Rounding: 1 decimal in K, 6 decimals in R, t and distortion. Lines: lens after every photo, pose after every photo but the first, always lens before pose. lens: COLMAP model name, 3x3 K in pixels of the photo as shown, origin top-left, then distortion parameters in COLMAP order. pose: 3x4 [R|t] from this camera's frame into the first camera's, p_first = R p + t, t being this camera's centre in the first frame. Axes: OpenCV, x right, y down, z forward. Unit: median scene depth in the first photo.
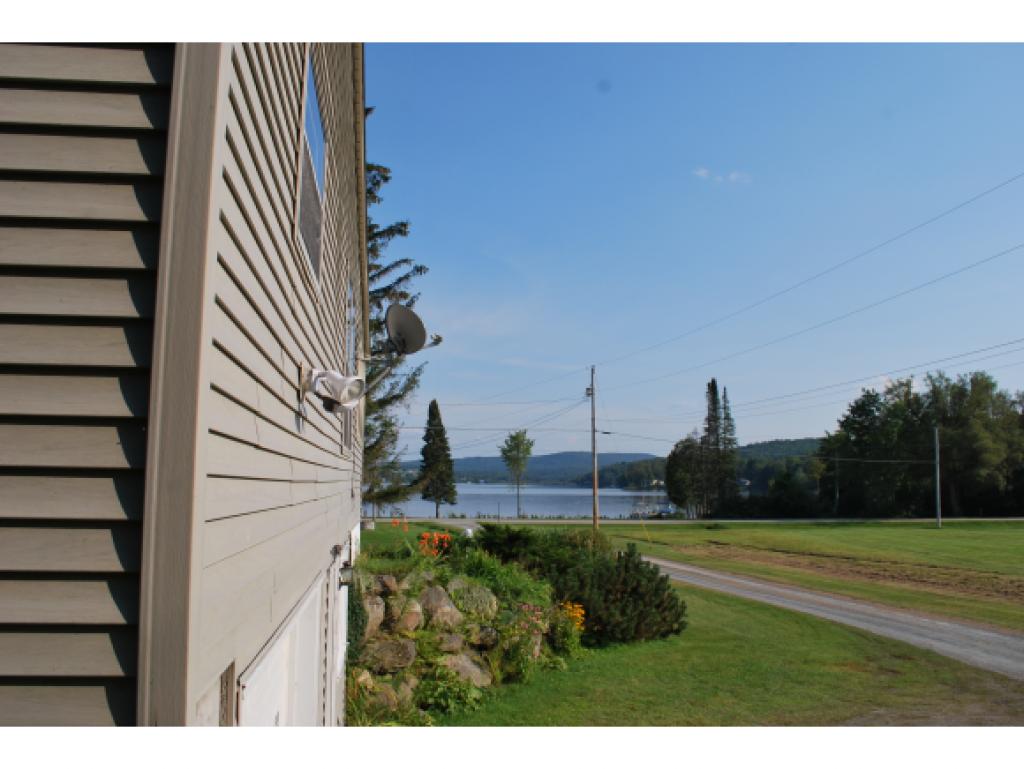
lens RADIAL K [[804.9, 0, 508.0], [0, 804.9, 392.0], [0, 0, 1]] dist [-0.088529, 0.013130]
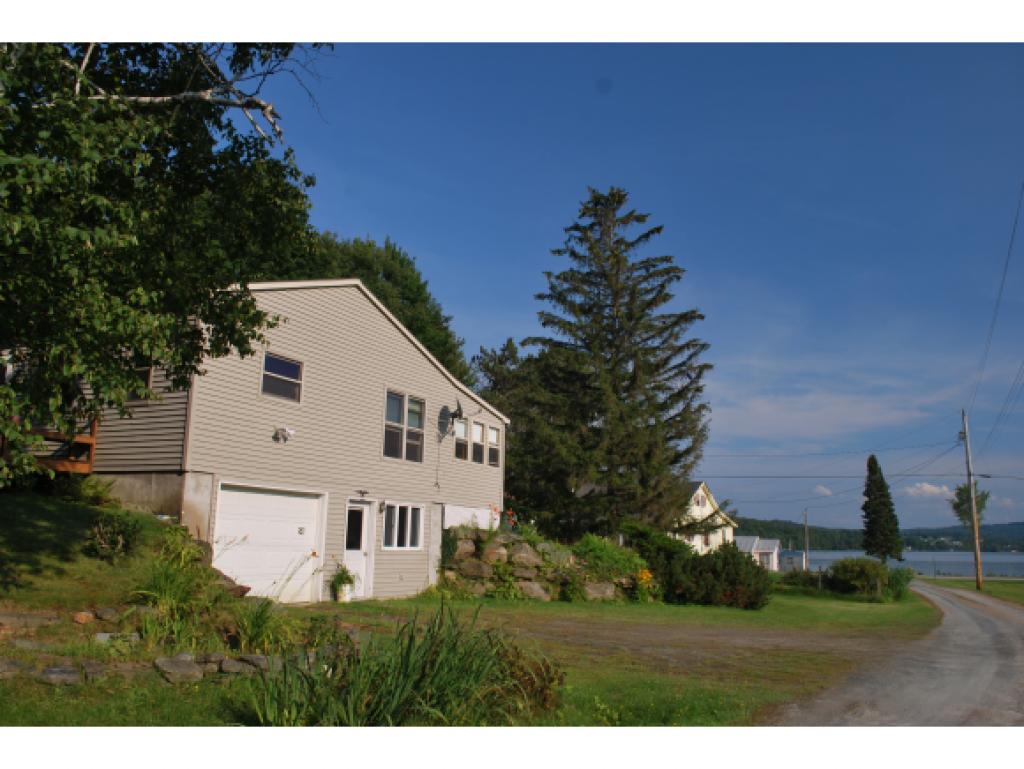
lens RADIAL K [[804.9, 0, 508.0], [0, 804.9, 392.0], [0, 0, 1]] dist [-0.088529, 0.013130]
pose [[0.812586, -0.094378, -0.575149, 0.882640], [0.045250, 0.994040, -0.099185, 0.072523], [0.581081, 0.054571, 0.812014, -0.476231]]
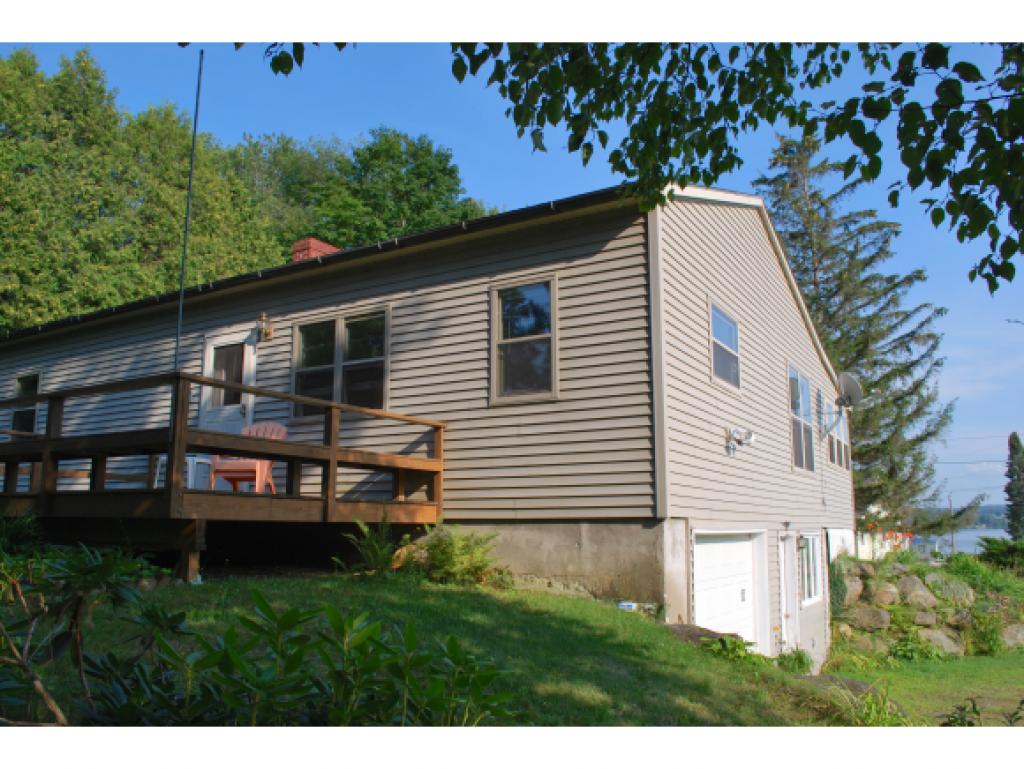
lens RADIAL K [[804.9, 0, 508.0], [0, 804.9, 392.0], [0, 0, 1]] dist [-0.088529, 0.013130]
pose [[0.767486, -0.115545, -0.630566, 0.225675], [0.075265, 0.993061, -0.090361, 0.007987], [0.636632, 0.021892, 0.770857, -0.383944]]
